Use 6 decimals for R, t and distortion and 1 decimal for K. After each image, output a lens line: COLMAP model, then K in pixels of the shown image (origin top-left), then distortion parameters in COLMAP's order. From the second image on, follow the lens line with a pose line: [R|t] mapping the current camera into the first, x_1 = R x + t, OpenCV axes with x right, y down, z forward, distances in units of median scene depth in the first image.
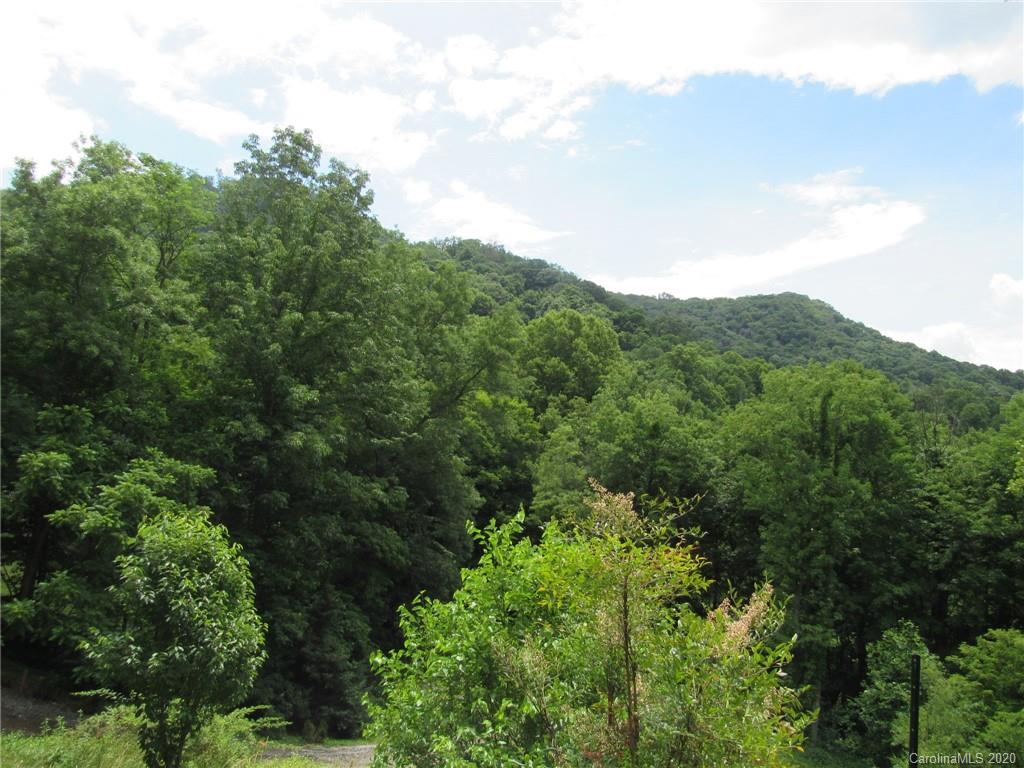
lens RADIAL K [[727.5, 0, 512.0], [0, 727.5, 384.0], [0, 0, 1]] dist [-0.029653, 0.006666]
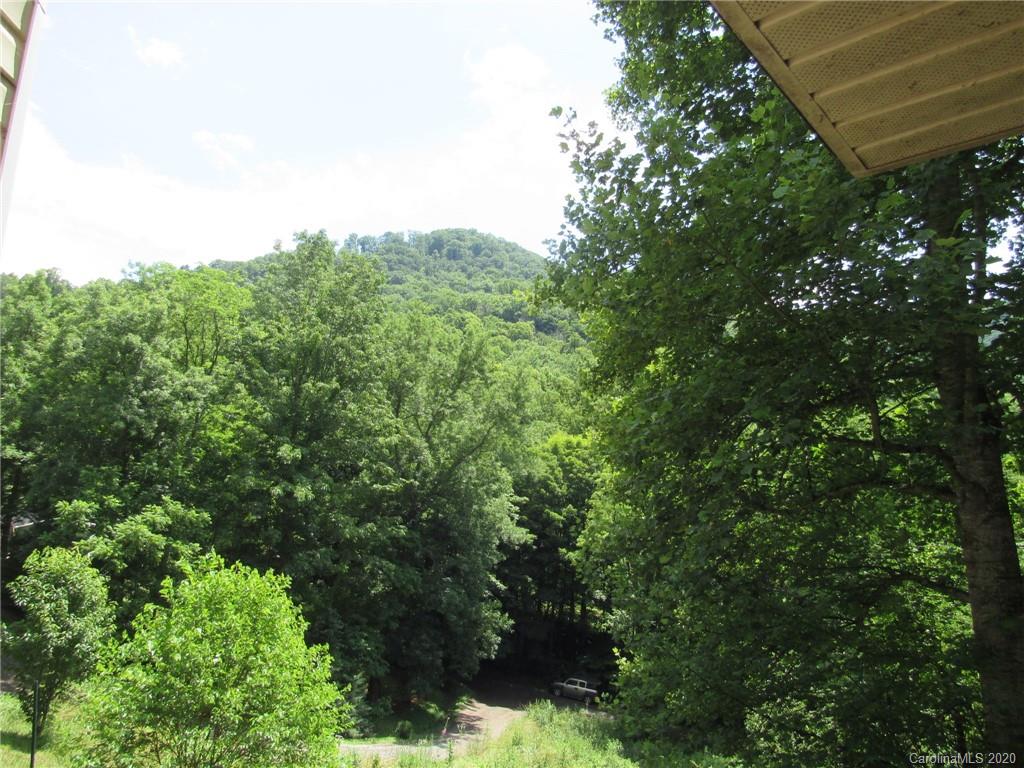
lens RADIAL K [[727.5, 0, 512.0], [0, 727.5, 384.0], [0, 0, 1]] dist [-0.029653, 0.006666]
pose [[0.973192, -0.039841, -0.226519, 0.385649], [0.029113, 0.998299, -0.050509, -0.029049], [0.228146, 0.042560, 0.972696, -0.140076]]
